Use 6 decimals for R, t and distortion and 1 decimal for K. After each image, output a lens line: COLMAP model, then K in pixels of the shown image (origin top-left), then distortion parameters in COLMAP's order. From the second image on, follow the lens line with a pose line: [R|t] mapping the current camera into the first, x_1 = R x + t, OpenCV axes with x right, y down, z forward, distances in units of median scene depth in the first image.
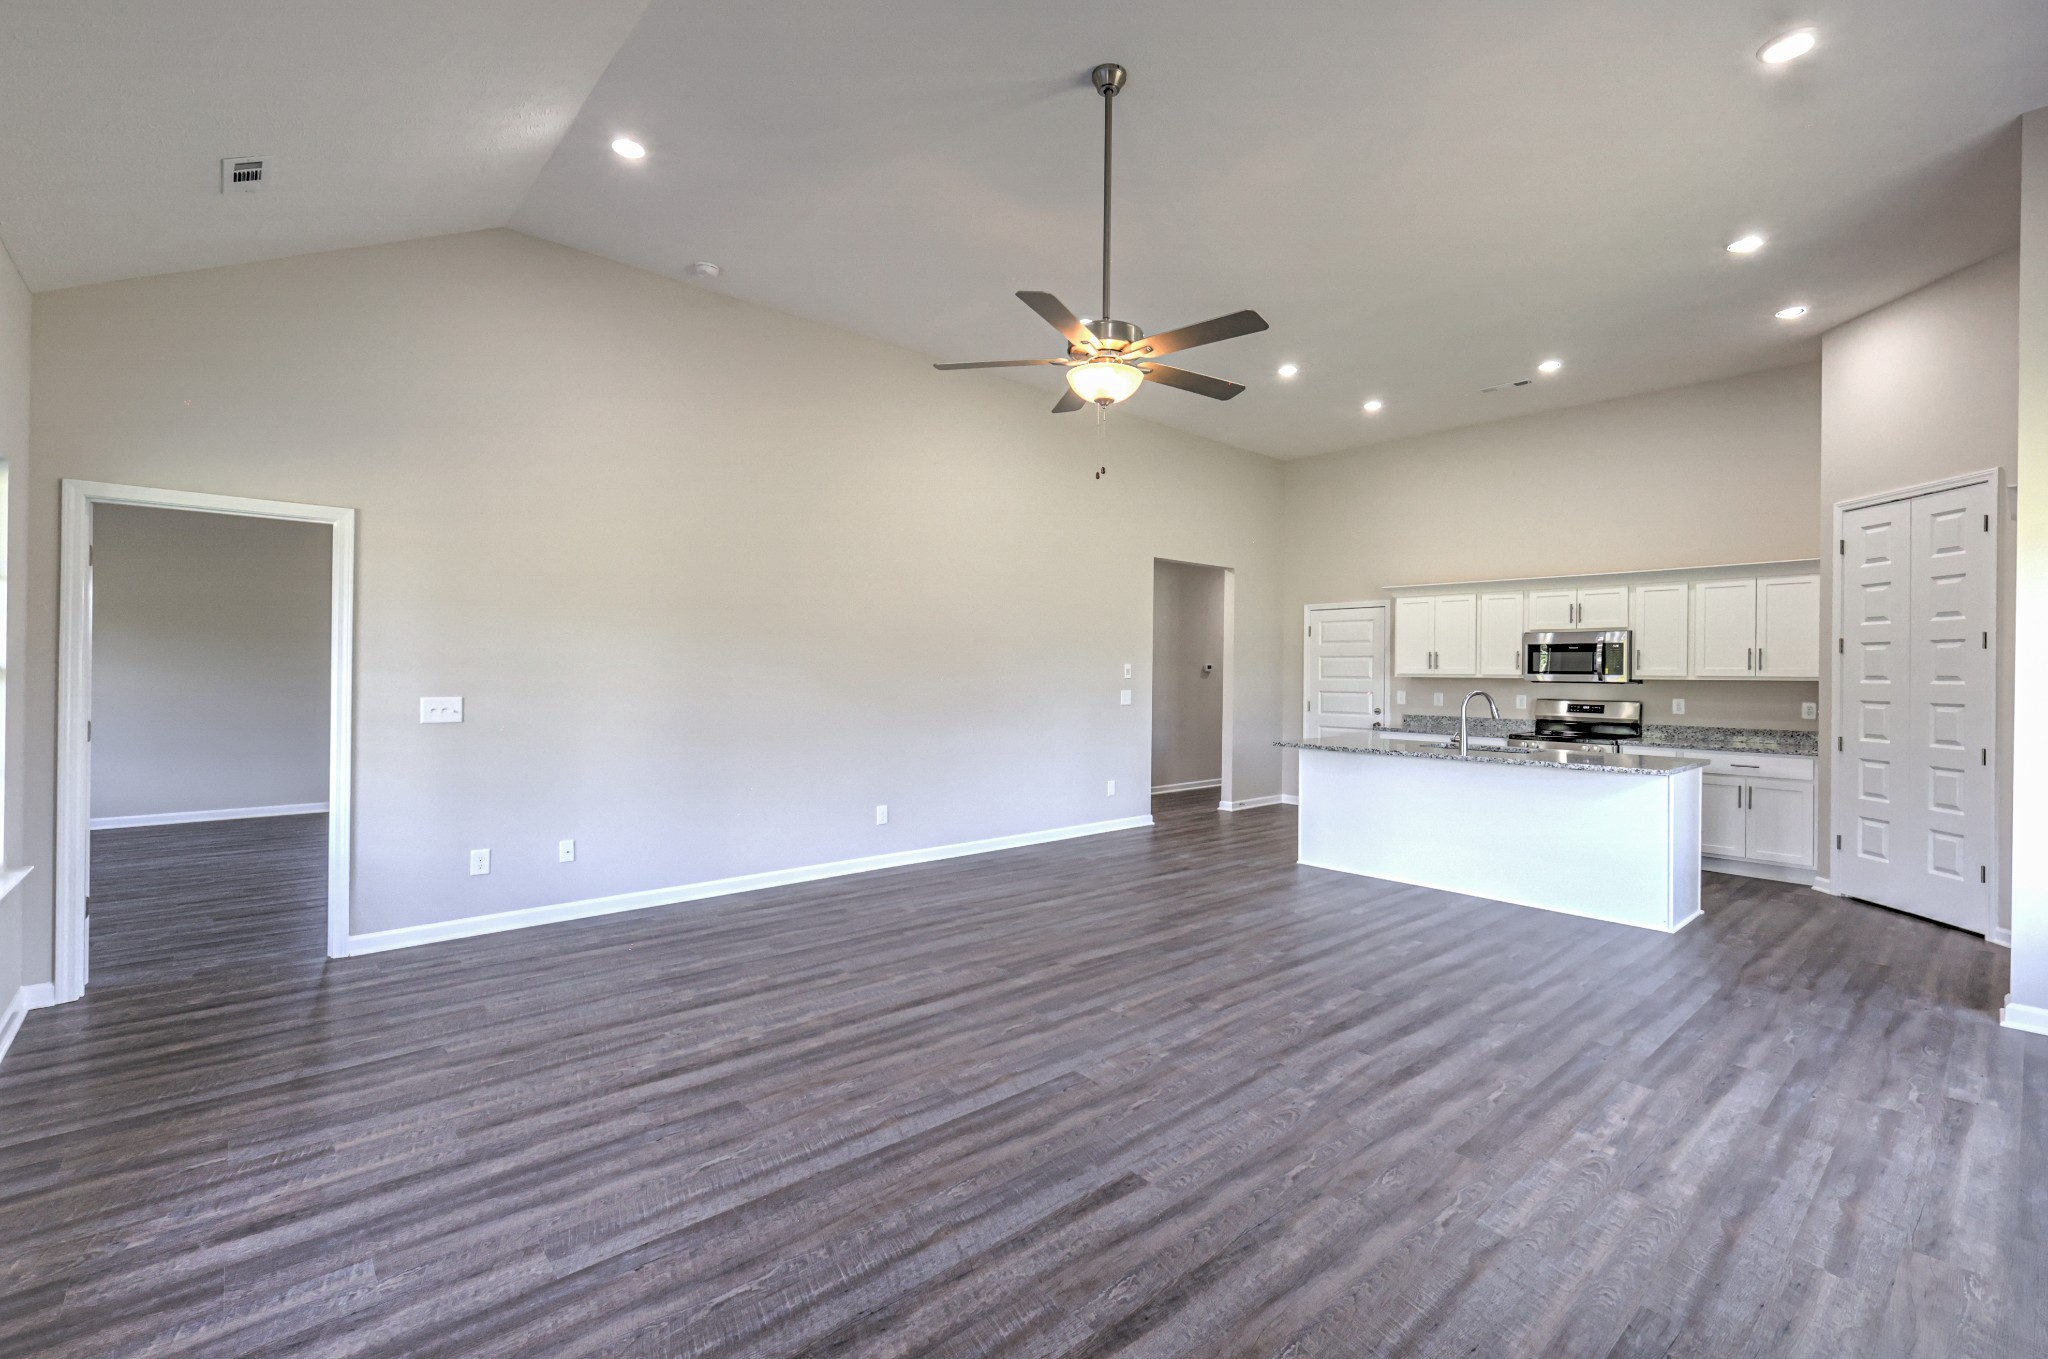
lens RADIAL K [[900.9, 0, 1028.8], [0, 900.9, 673.2], [0, 0, 1]] dist [0.005253, -0.002236]
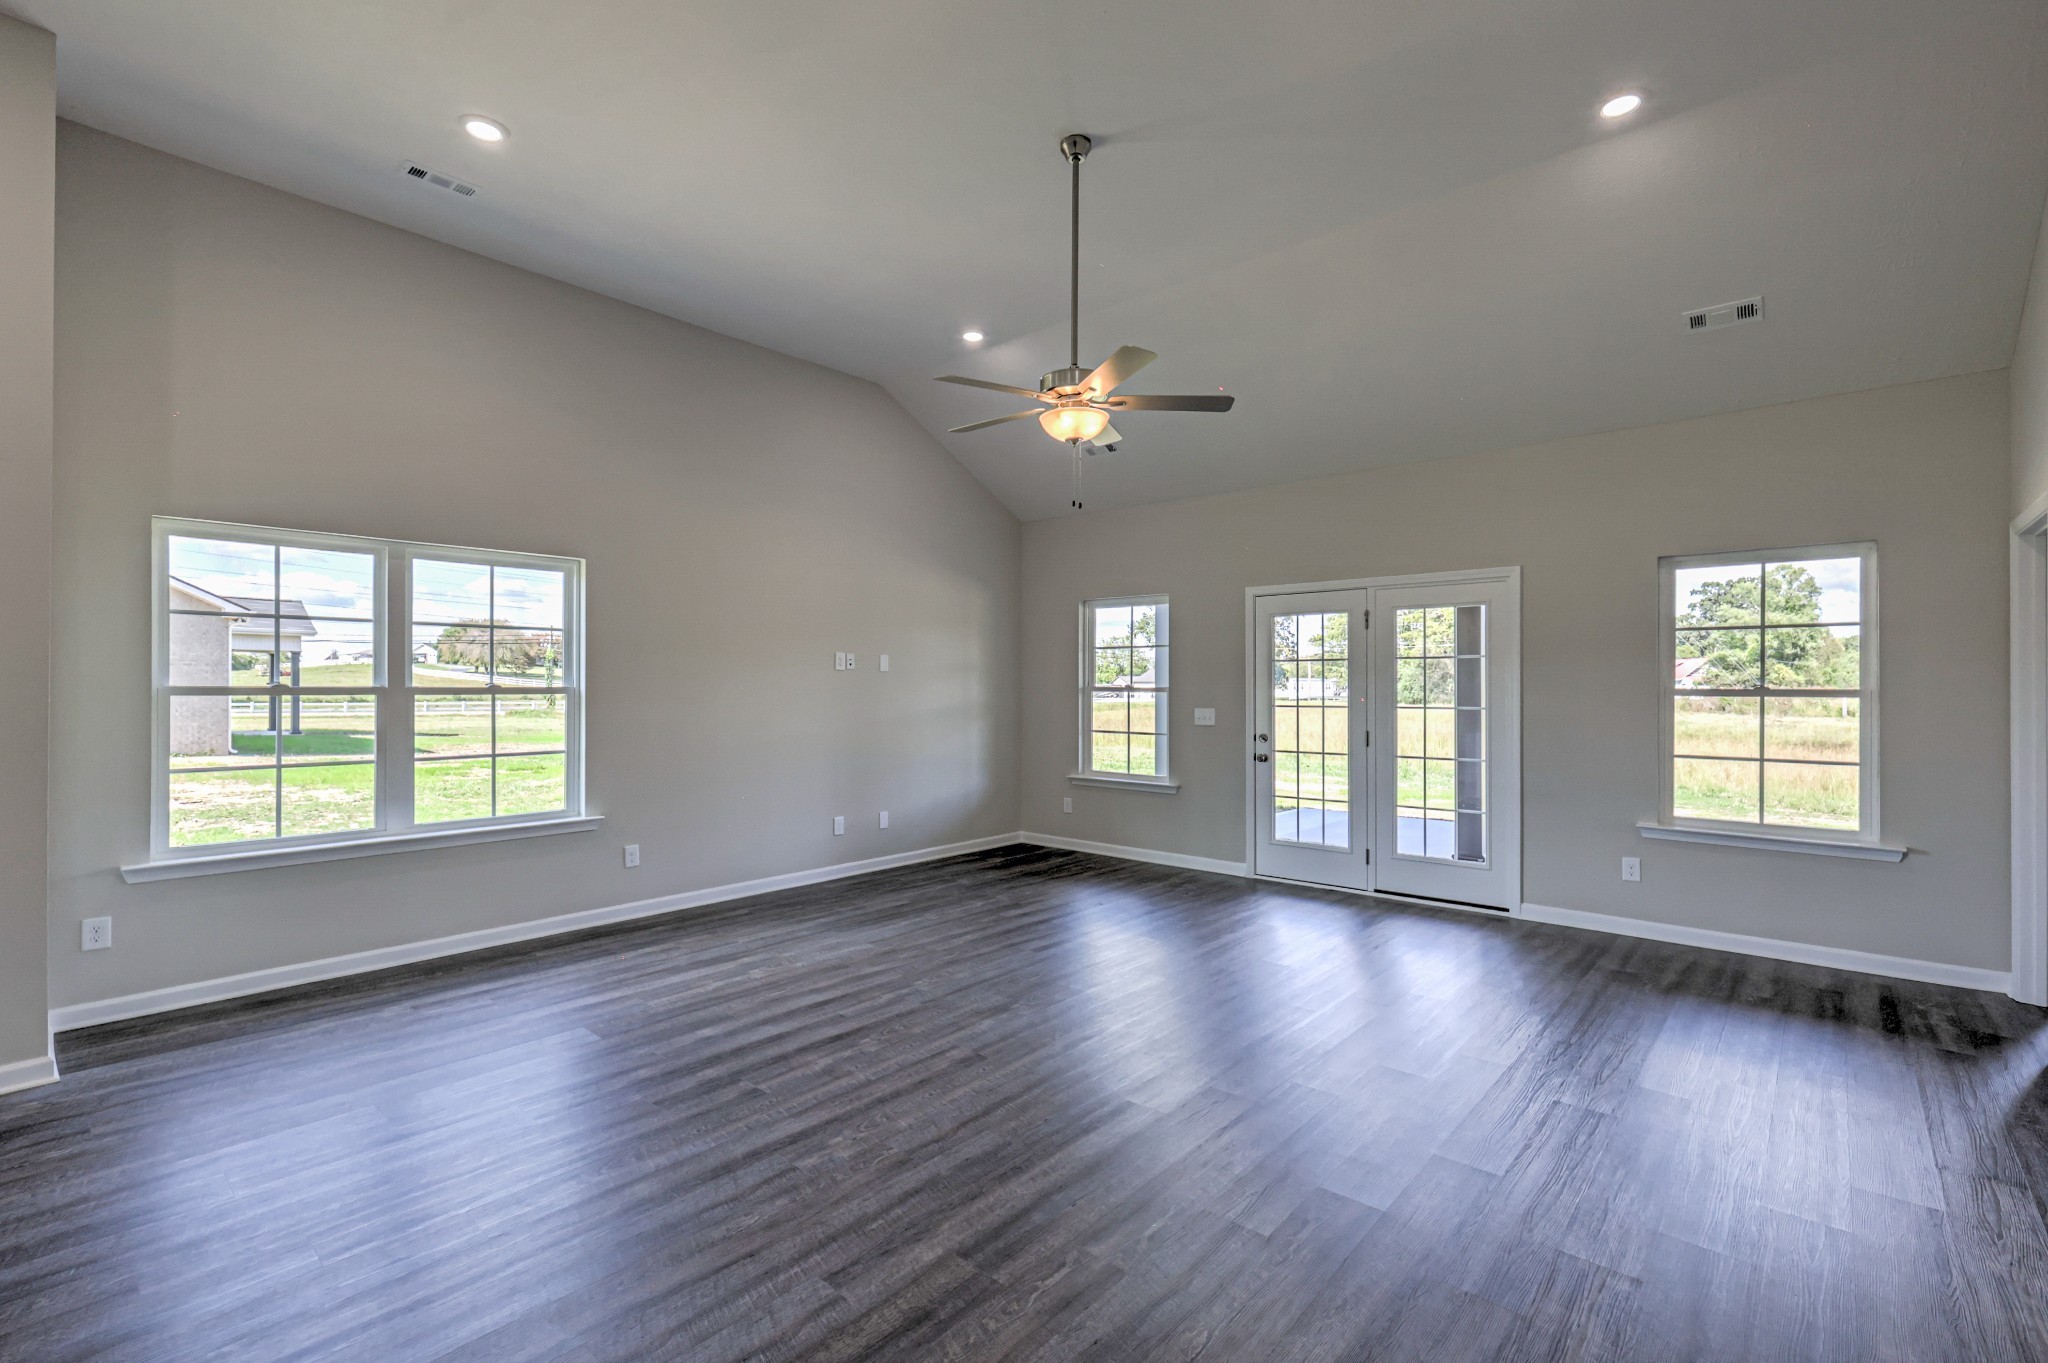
lens RADIAL K [[903.0, 0, 1024.4], [0, 903.0, 691.3], [0, 0, 1]] dist [0.003054, -0.001633]
pose [[-0.992585, -0.013900, -0.120755, 0.137305], [-0.014741, 0.999873, 0.006074, -0.001584], [0.120655, 0.007809, -0.992664, 1.041614]]
